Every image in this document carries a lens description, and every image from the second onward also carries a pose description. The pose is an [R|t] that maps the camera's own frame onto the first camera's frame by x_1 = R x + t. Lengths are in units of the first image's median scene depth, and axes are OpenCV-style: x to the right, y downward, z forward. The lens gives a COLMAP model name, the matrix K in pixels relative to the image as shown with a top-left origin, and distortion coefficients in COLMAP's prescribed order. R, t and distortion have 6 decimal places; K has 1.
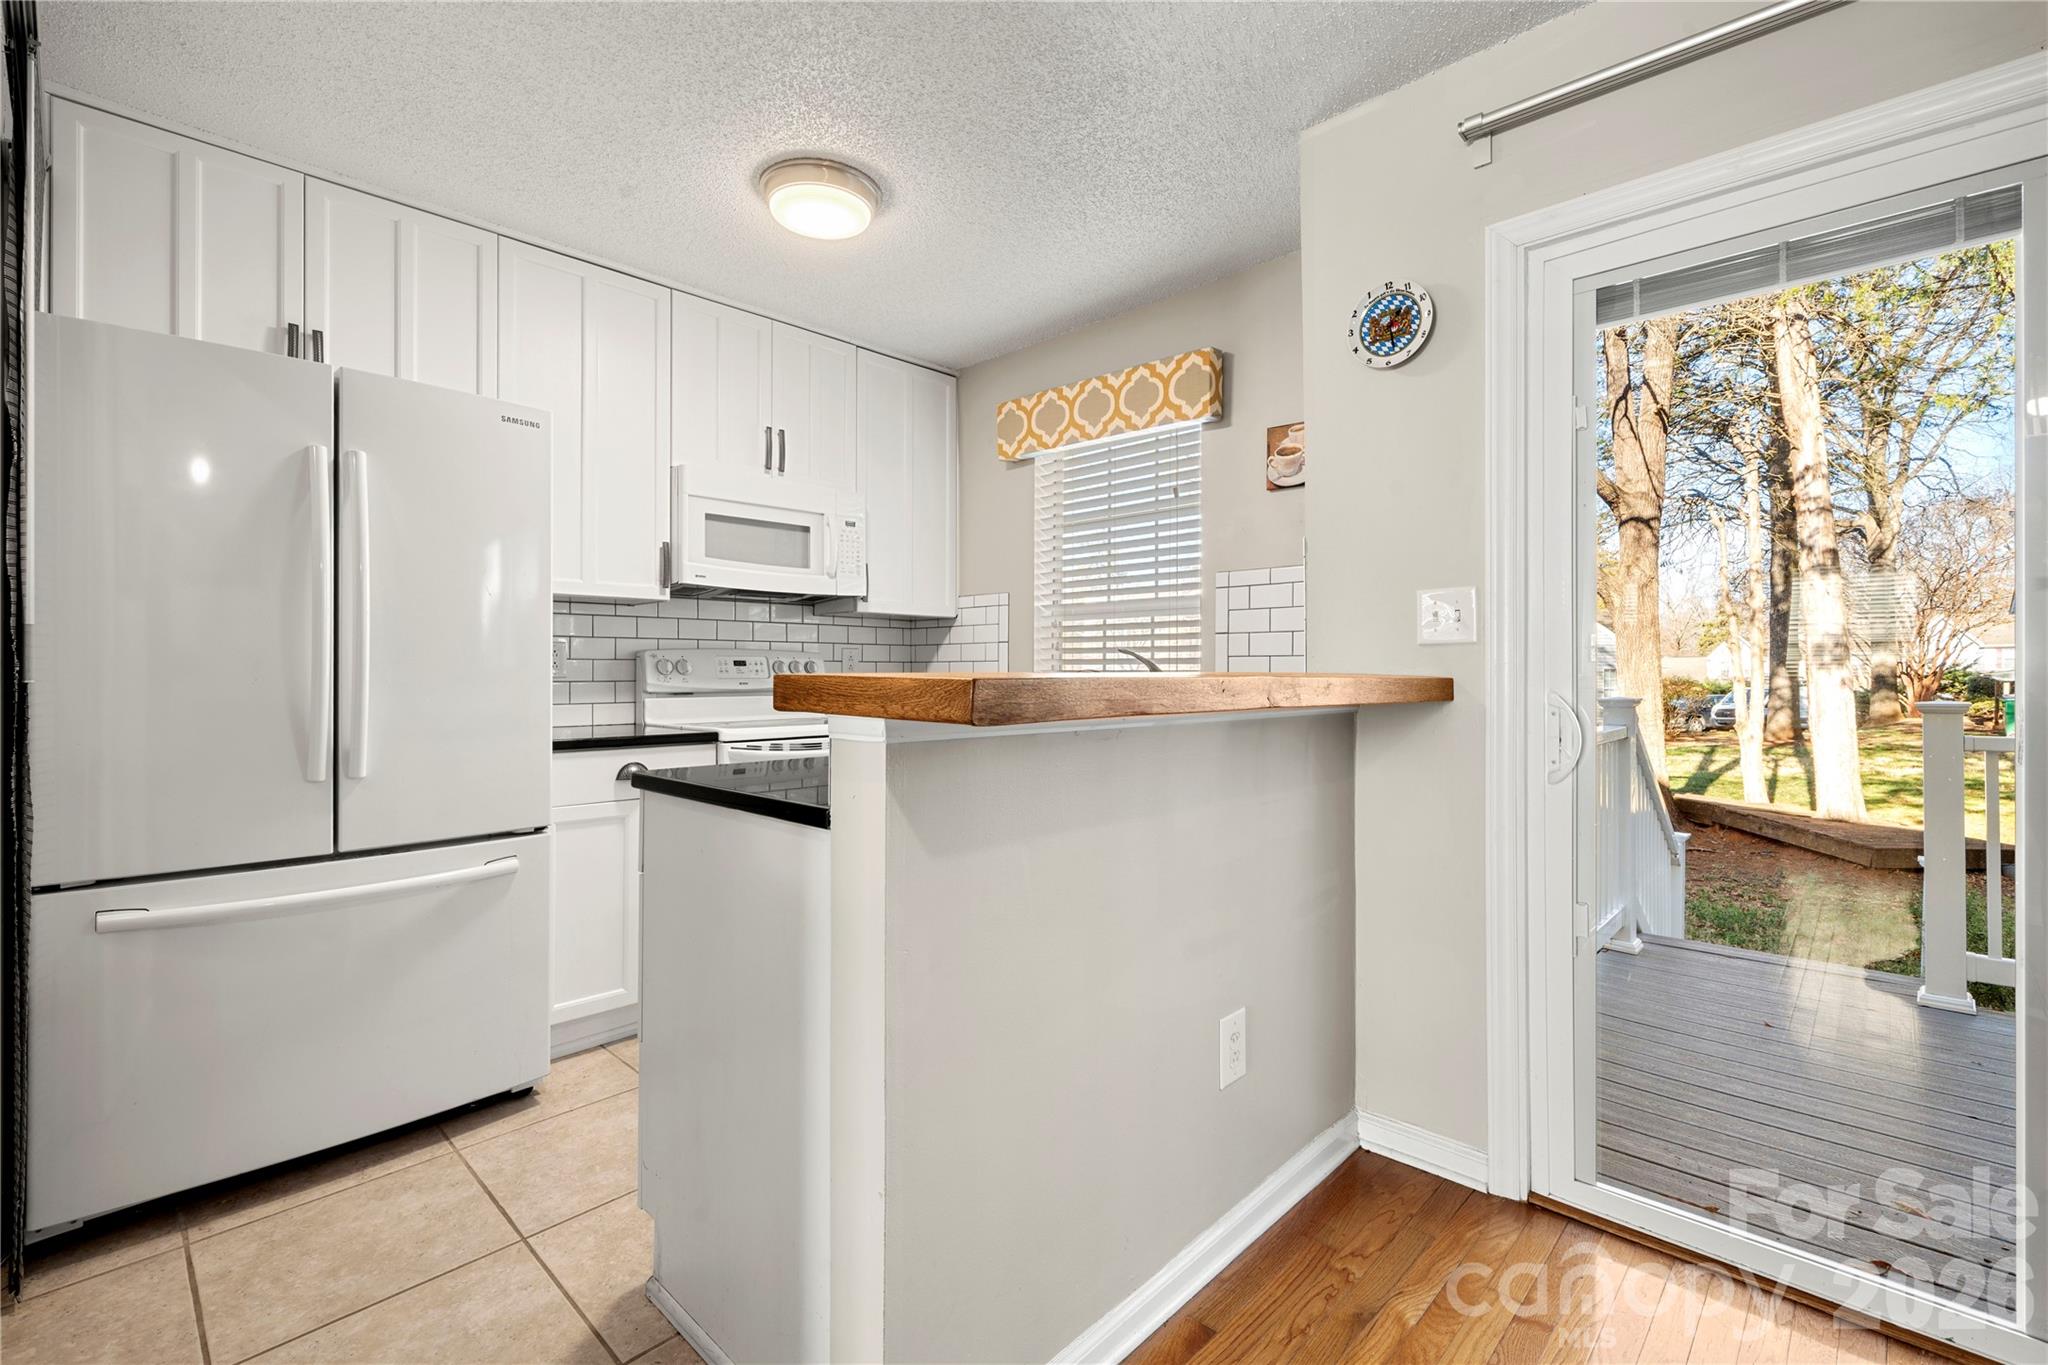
lens RADIAL K [[896.1, 0, 1016.1], [0, 896.1, 681.0], [0, 0, 1]] dist [-0.003383, -0.000690]
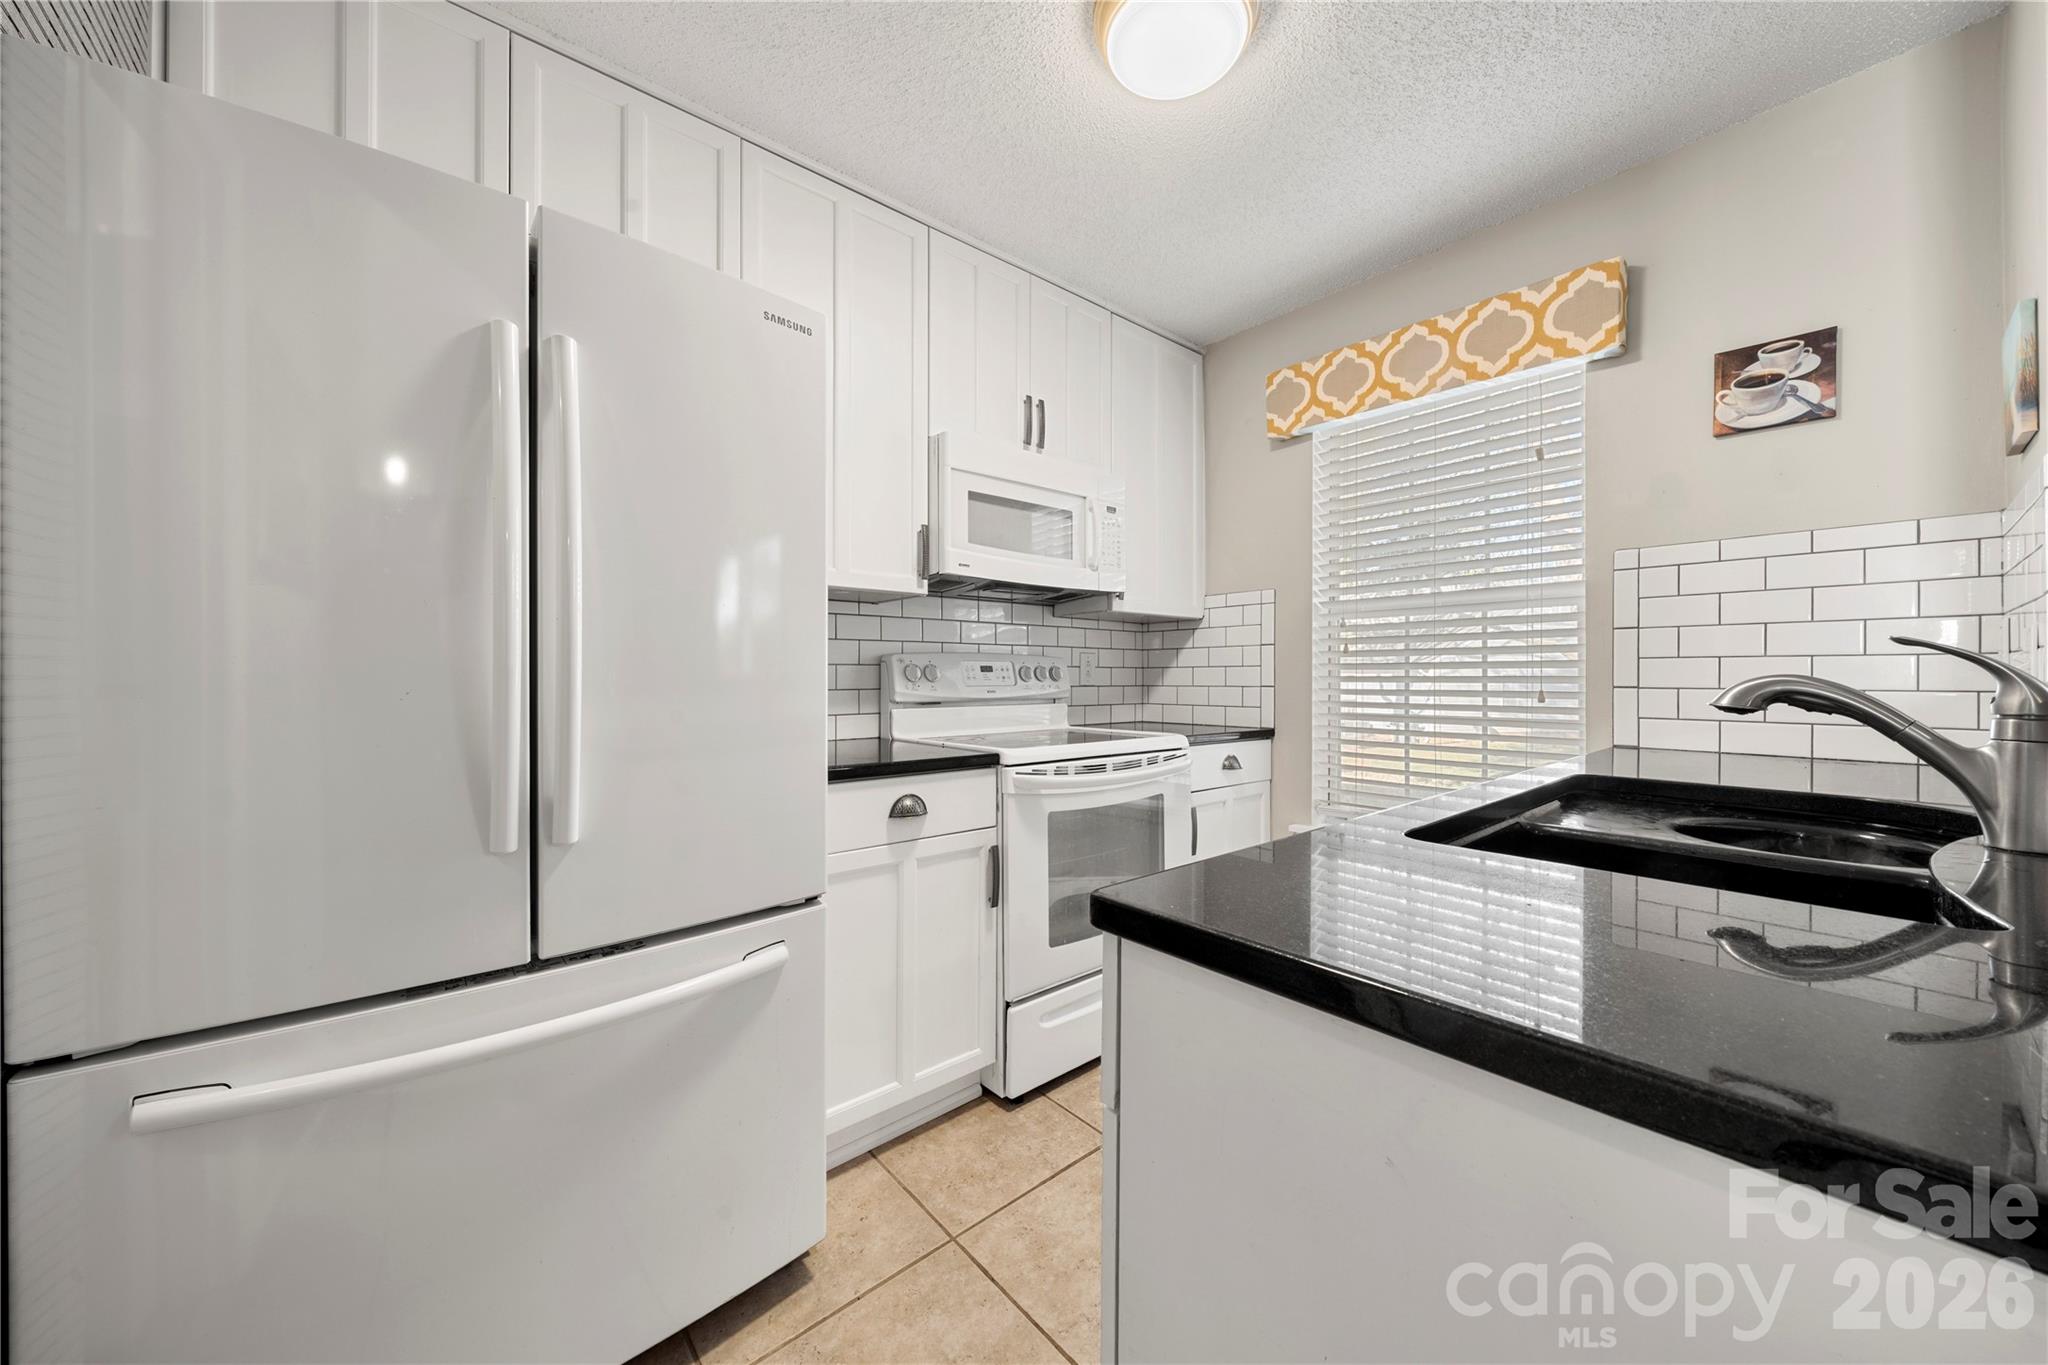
lens RADIAL K [[714.5, 0, 1023.3], [0, 714.5, 688.1], [0, 0, 1]] dist [-0.006952, -0.000265]
pose [[0.994943, 0.000268, -0.100441, -0.228799], [0.000235, 0.999987, 0.005003, -0.004826], [0.100441, -0.005001, 0.994930, 0.335853]]
